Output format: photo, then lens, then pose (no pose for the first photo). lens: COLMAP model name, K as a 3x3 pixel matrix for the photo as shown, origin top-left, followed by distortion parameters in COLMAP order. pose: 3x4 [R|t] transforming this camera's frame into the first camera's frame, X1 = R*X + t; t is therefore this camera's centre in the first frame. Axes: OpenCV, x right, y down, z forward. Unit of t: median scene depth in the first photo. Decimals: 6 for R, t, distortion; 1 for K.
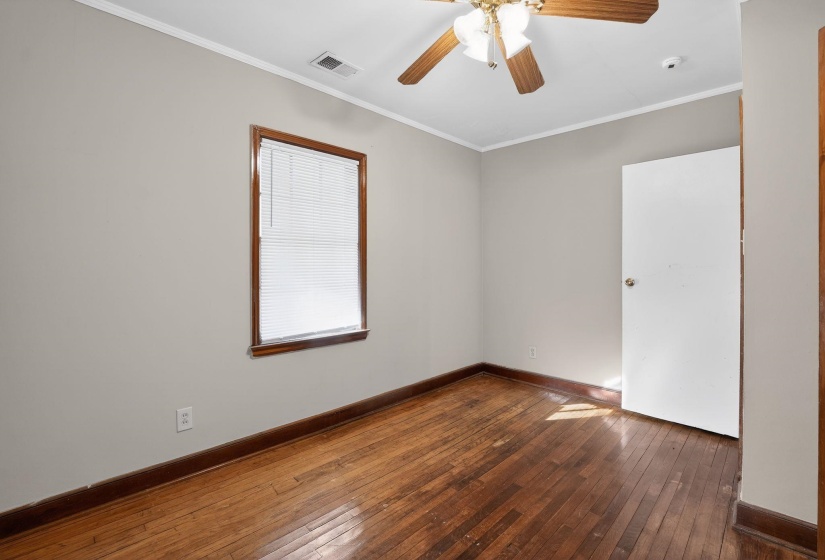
lens RADIAL K [[370.1, 0, 411.6], [0, 370.1, 266.2], [0, 0, 1]] dist [-0.019368, 0.000557]
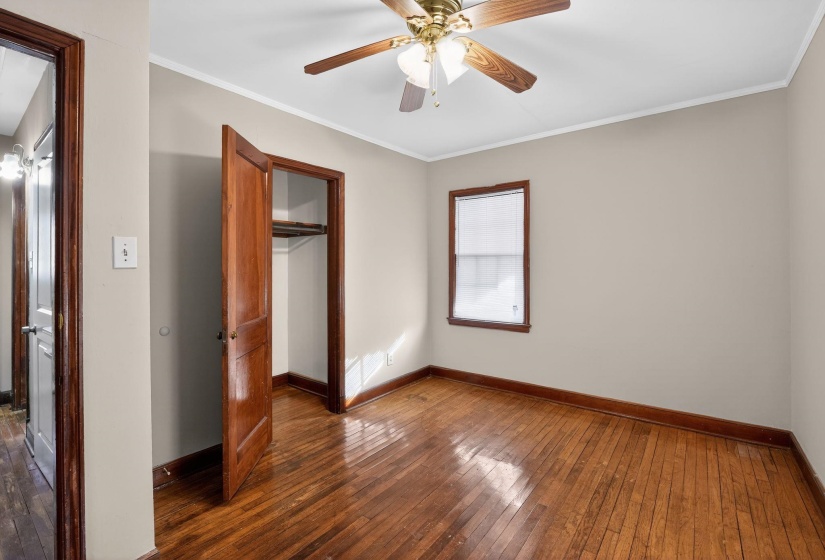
lens RADIAL K [[370.1, 0, 411.6], [0, 370.1, 266.2], [0, 0, 1]] dist [-0.019368, 0.000557]
pose [[-0.993789, 0.005744, -0.111136, 0.189142], [0.005448, 0.999981, 0.002966, -0.015231], [0.111151, 0.002343, -0.993801, 1.066539]]
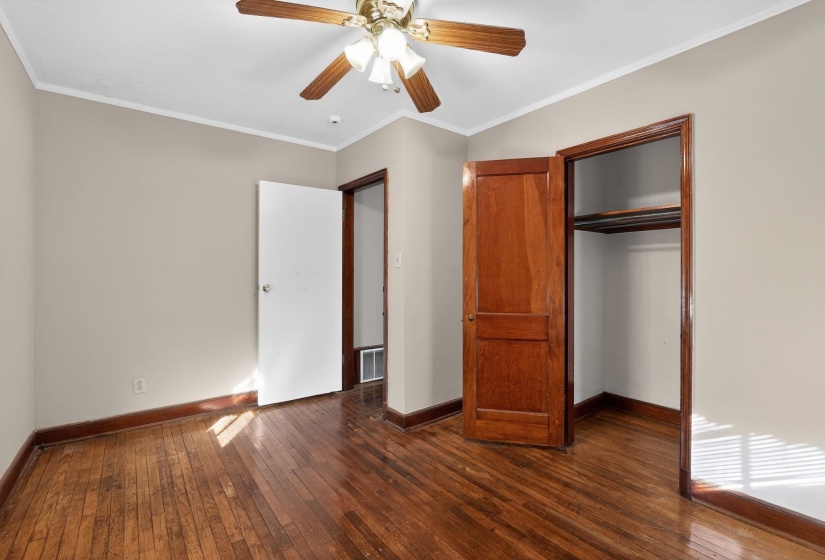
lens RADIAL K [[370.1, 0, 411.6], [0, 370.1, 266.2], [0, 0, 1]] dist [-0.019368, 0.000557]
pose [[0.141494, 0.012243, 0.989863, -0.438498], [0.002717, 0.999915, -0.012755, -0.005097], [-0.989935, 0.004494, 0.141449, 0.412383]]
